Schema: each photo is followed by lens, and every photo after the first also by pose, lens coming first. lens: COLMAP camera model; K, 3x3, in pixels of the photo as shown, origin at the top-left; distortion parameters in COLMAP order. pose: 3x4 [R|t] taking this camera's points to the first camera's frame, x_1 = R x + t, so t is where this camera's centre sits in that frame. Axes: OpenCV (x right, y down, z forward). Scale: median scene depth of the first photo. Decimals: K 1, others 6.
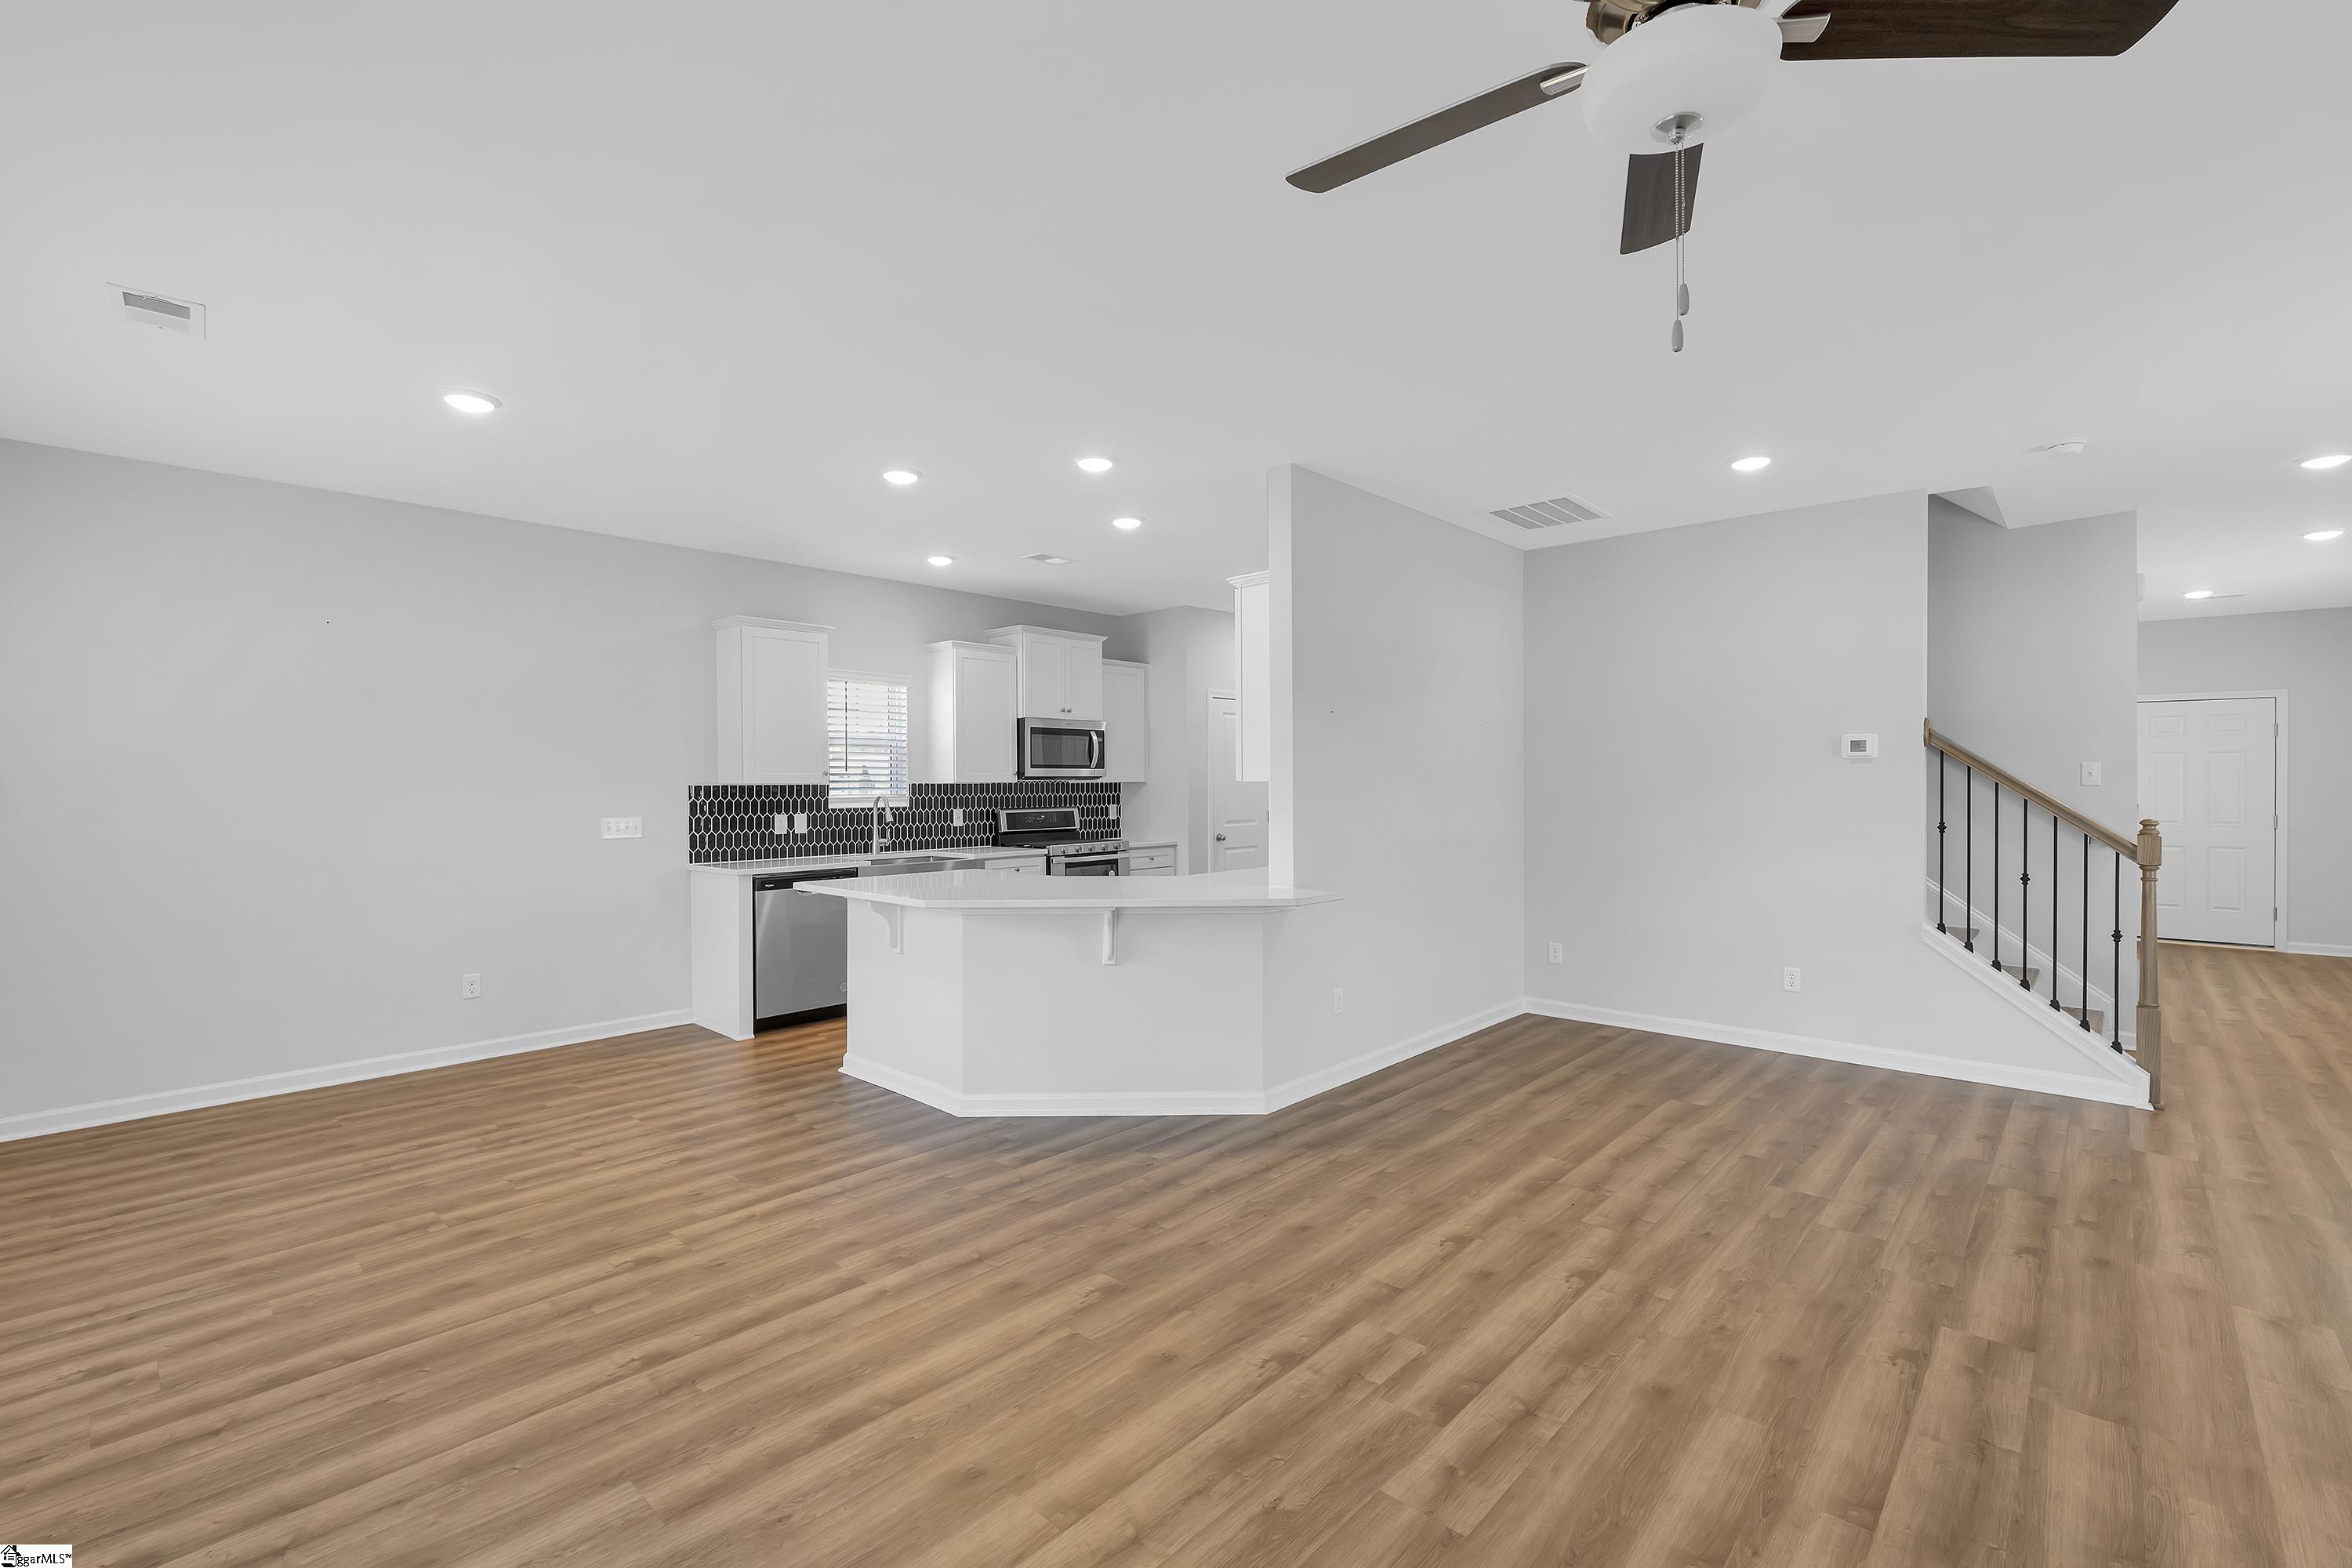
lens RADIAL K [[1020.5, 0, 1176.0], [0, 1020.5, 784.0], [0, 0, 1]] dist [-0.005135, -0.000320]
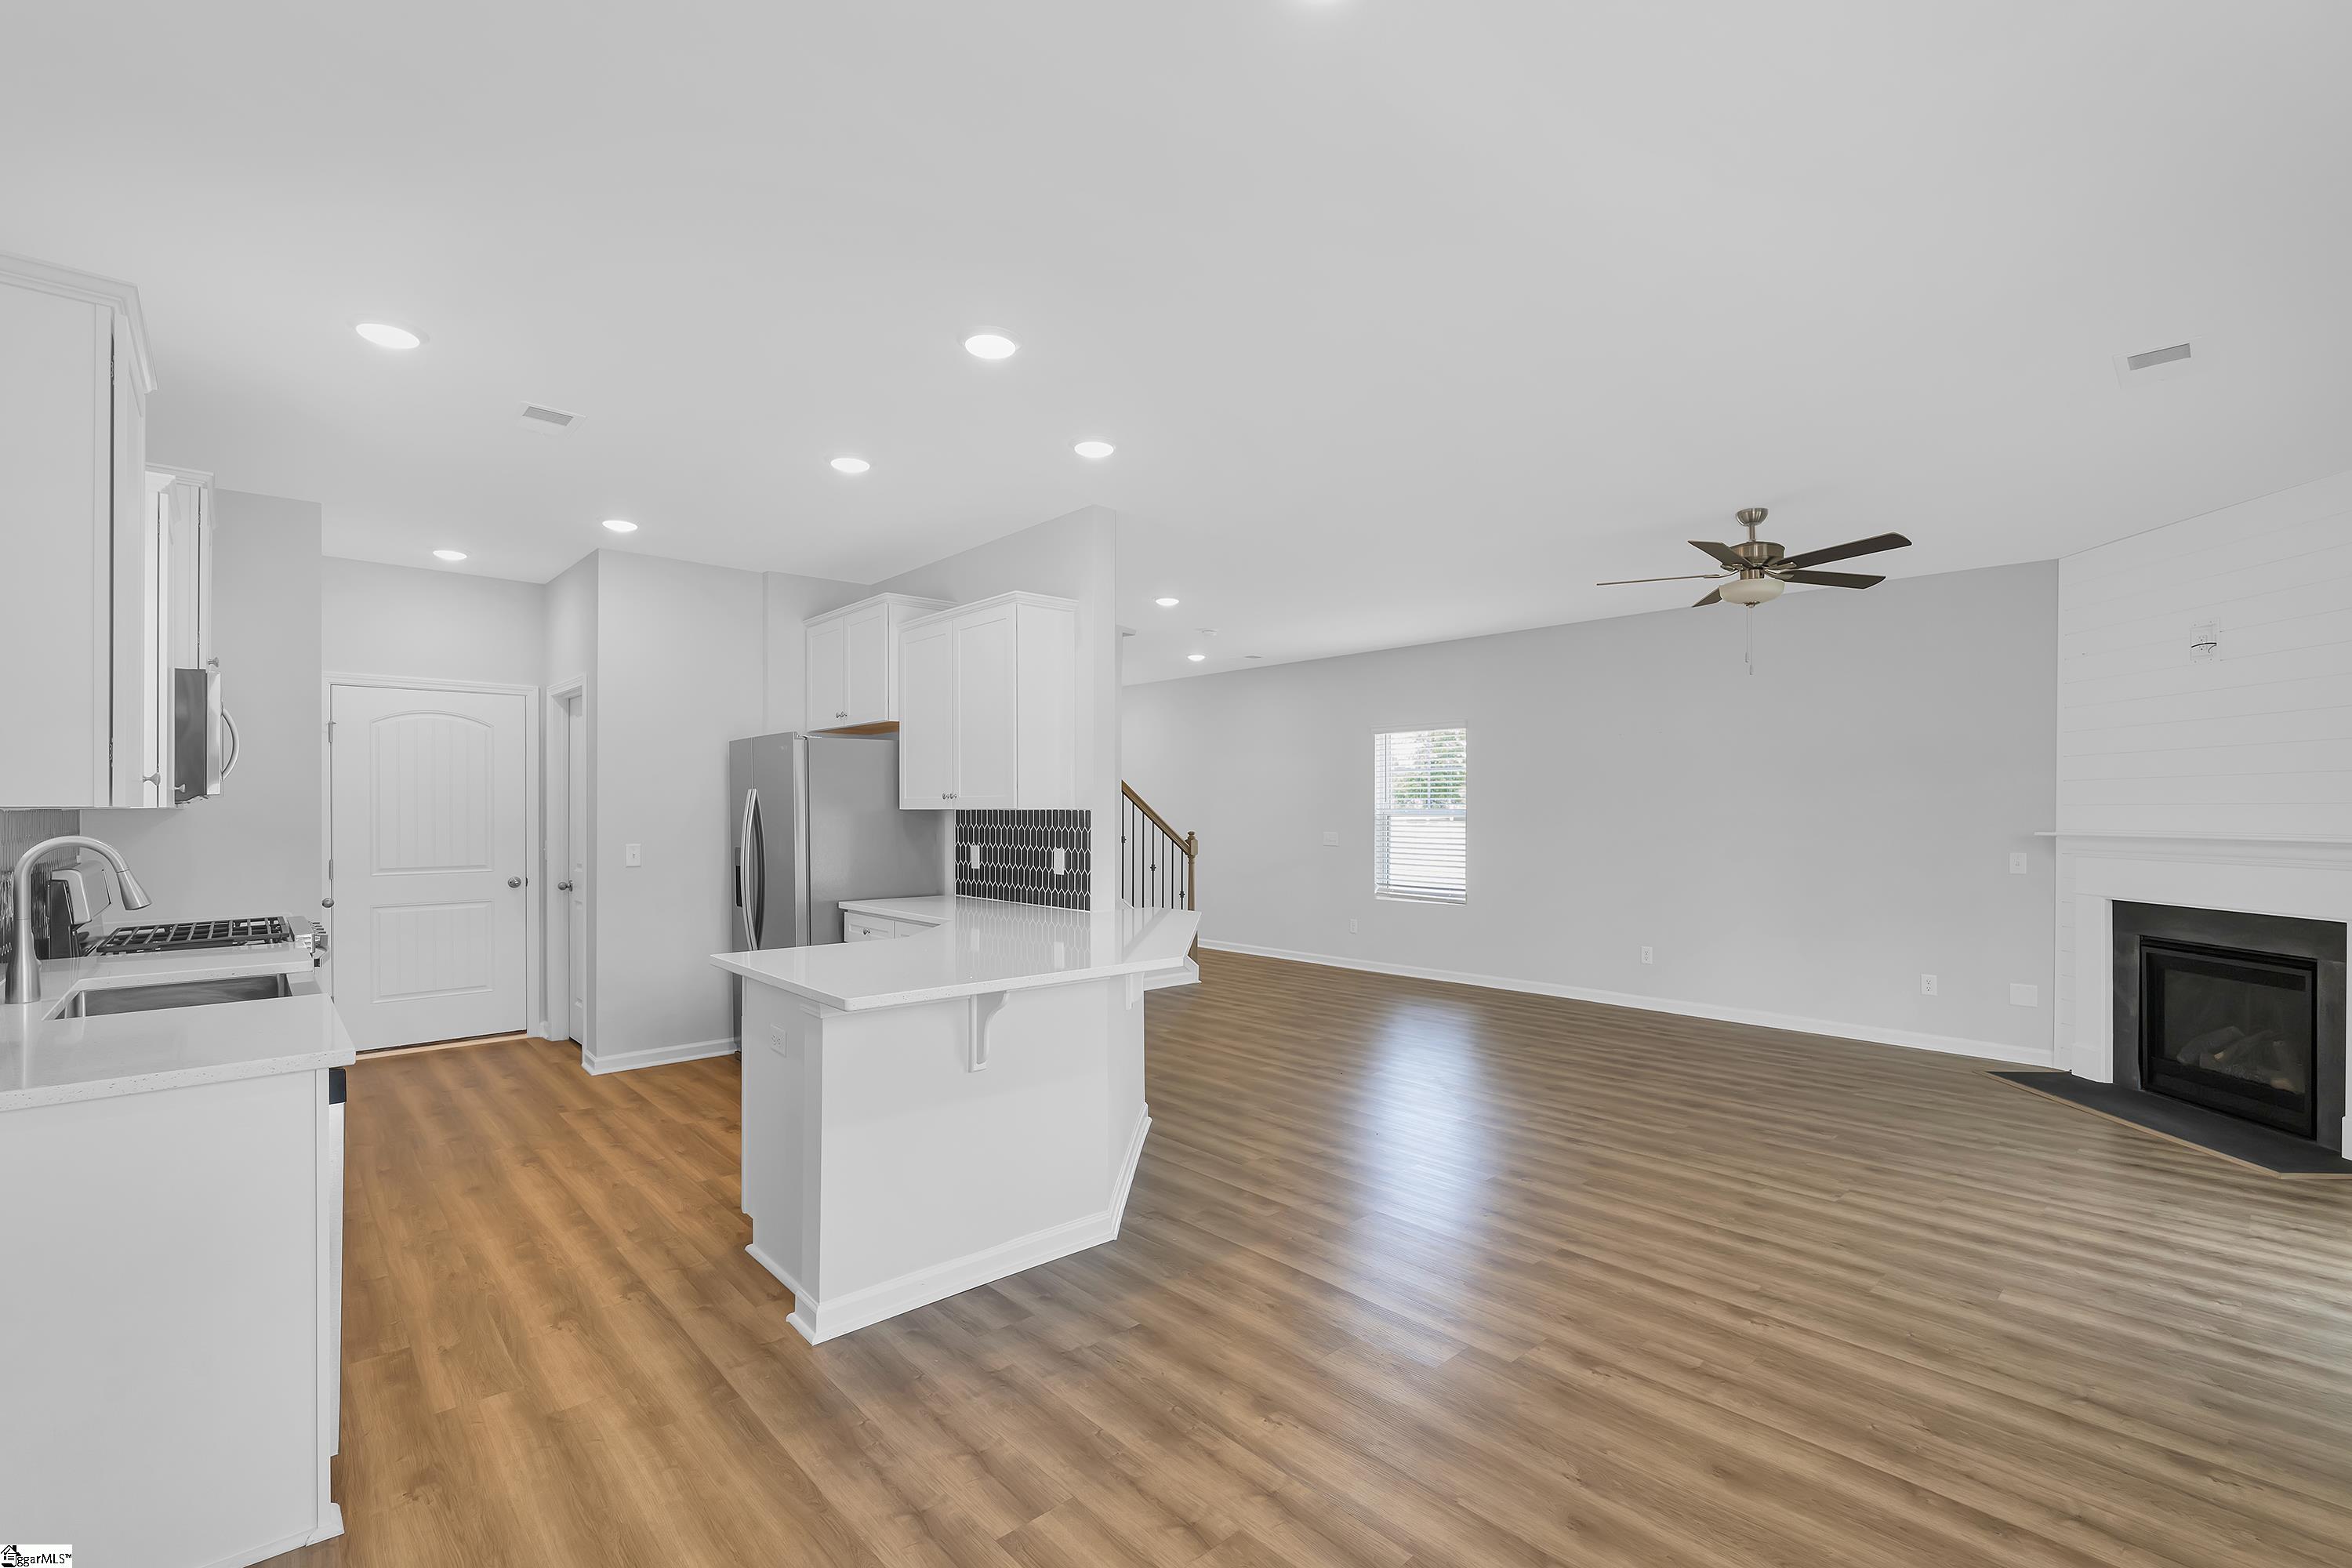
lens RADIAL K [[1023.7, 0, 1181.6], [0, 1023.7, 802.2], [0, 0, 1]] dist [-0.001643, -0.000578]
pose [[0.083545, 0.011254, 0.996440, -0.745774], [-0.000053, 0.999936, -0.011289, 0.001090], [-0.996504, 0.000891, 0.083540, 0.665098]]
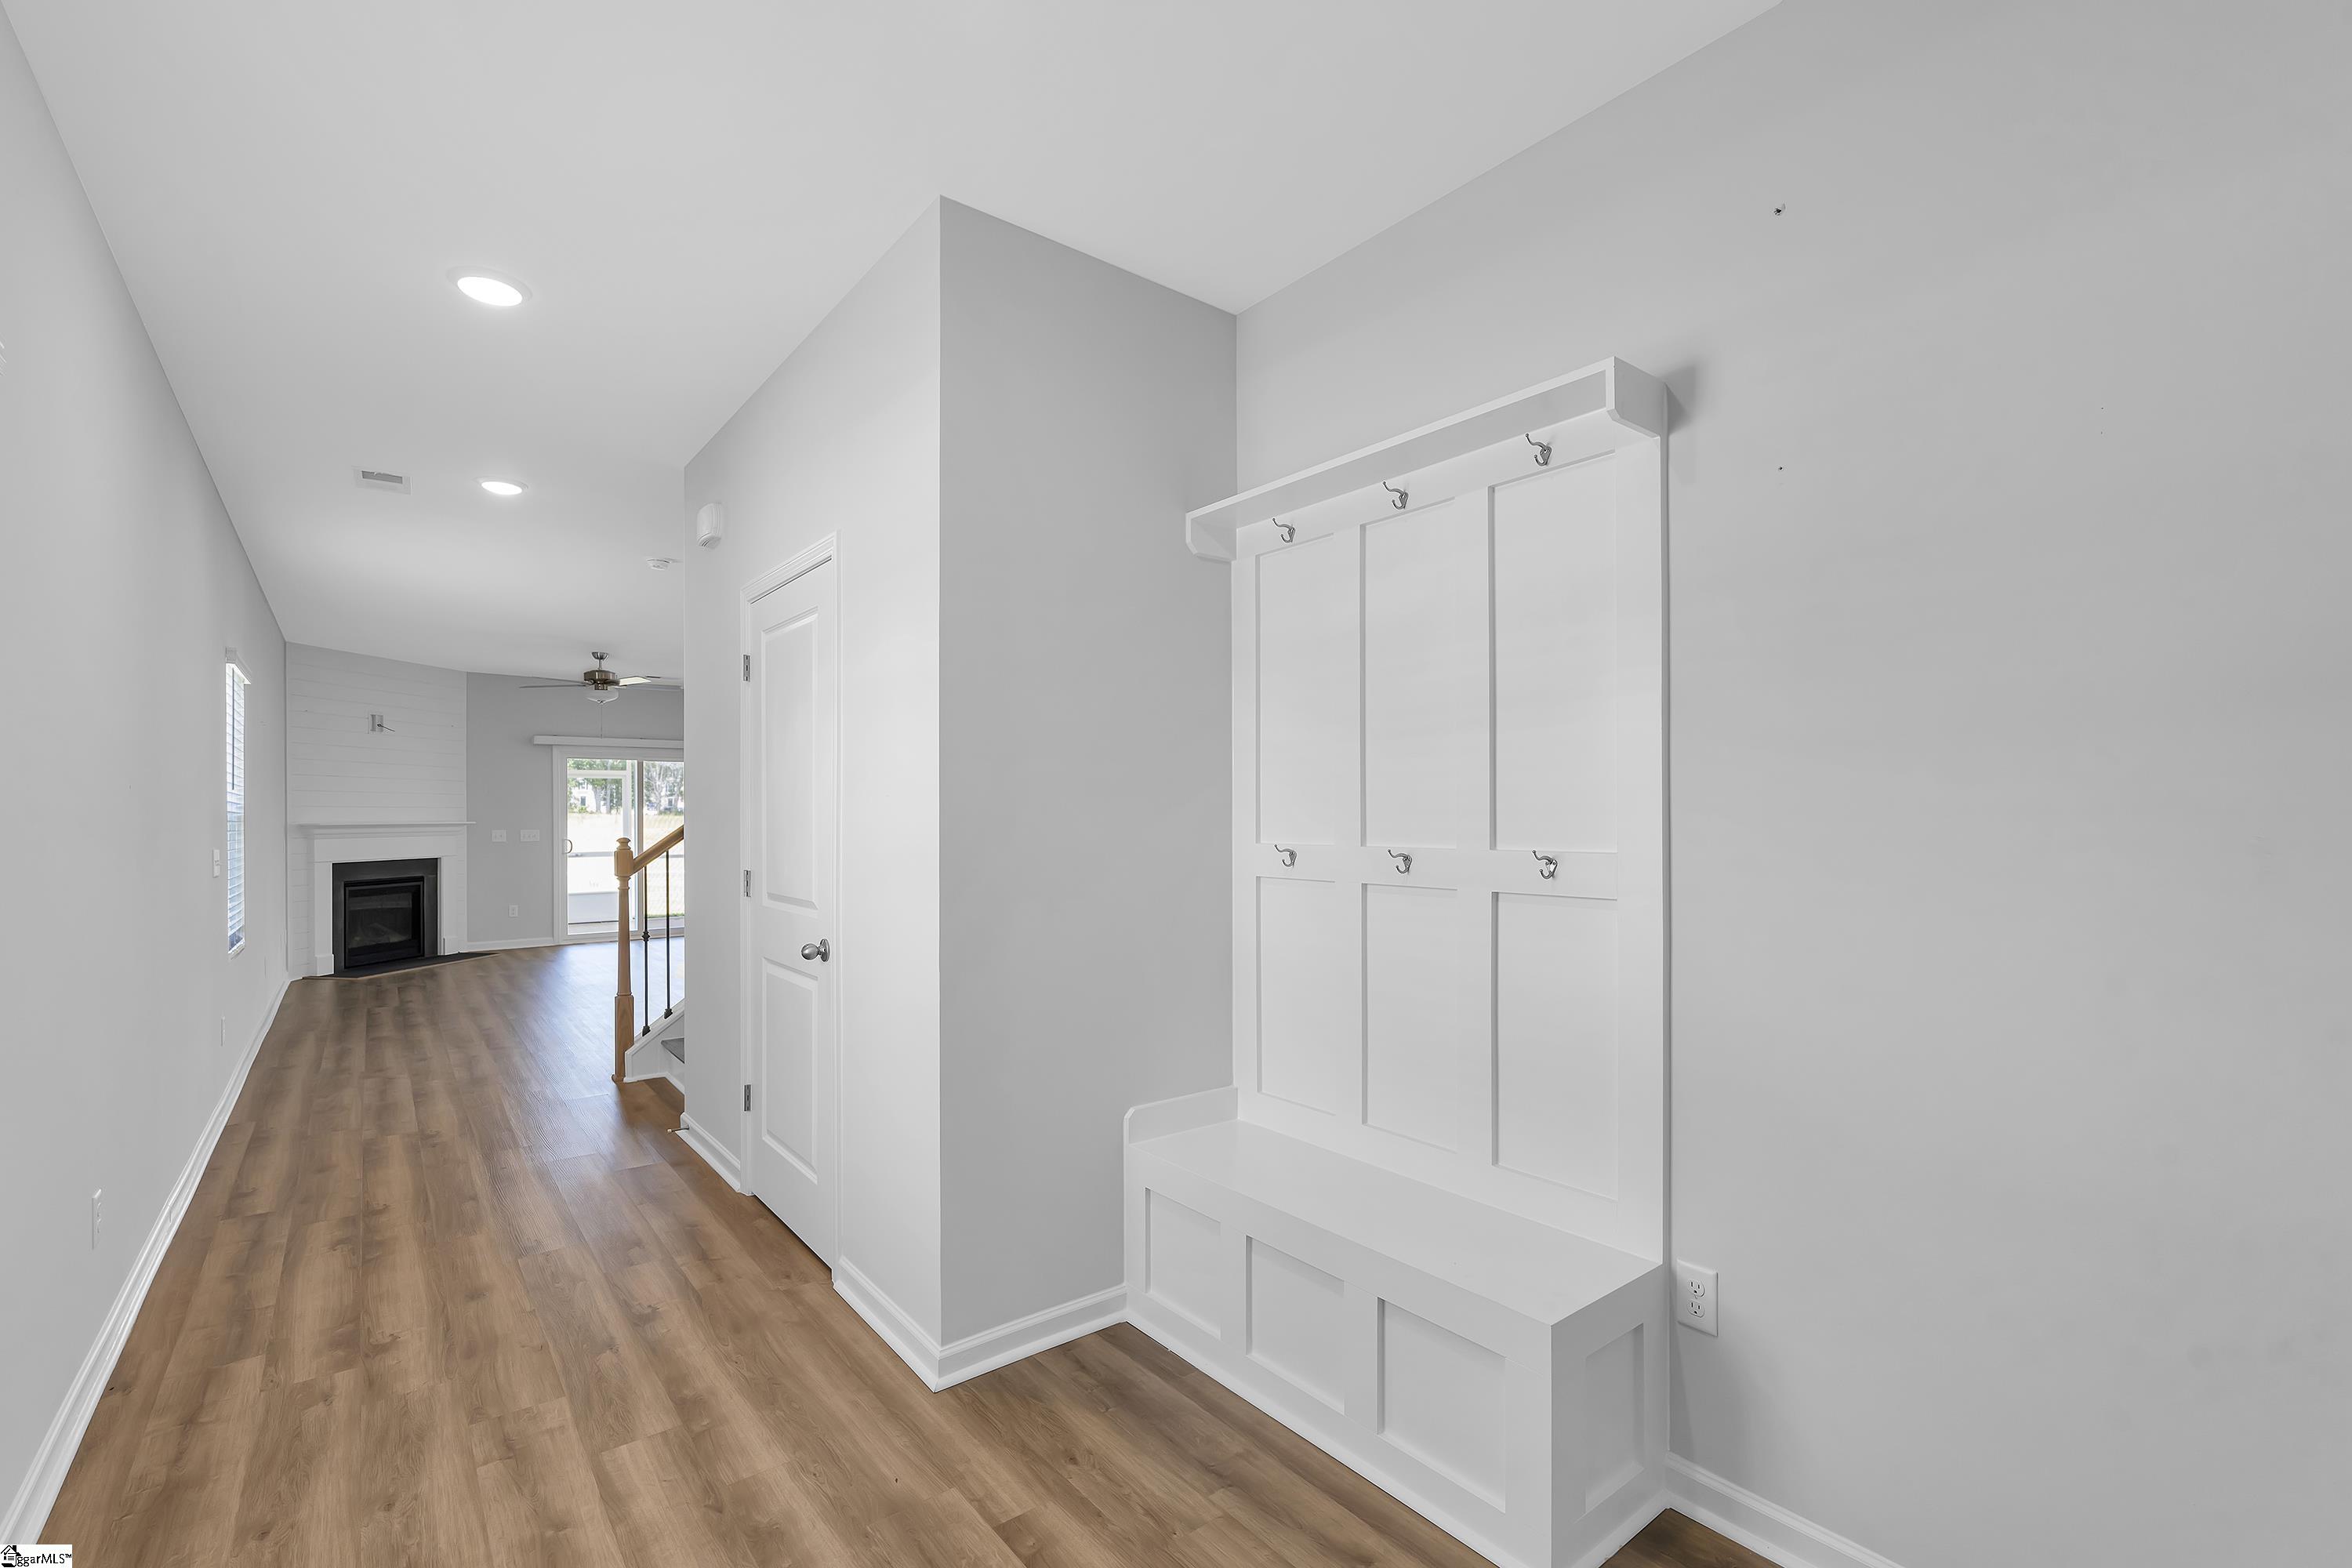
lens RADIAL K [[1023.7, 0, 1181.6], [0, 1023.7, 802.2], [0, 0, 1]] dist [-0.001643, -0.000578]
pose [[-0.149129, -0.008356, -0.988783, 1.587132], [0.006939, 0.999931, -0.009496, 0.010339], [0.988793, -0.008277, -0.149060, 1.407096]]
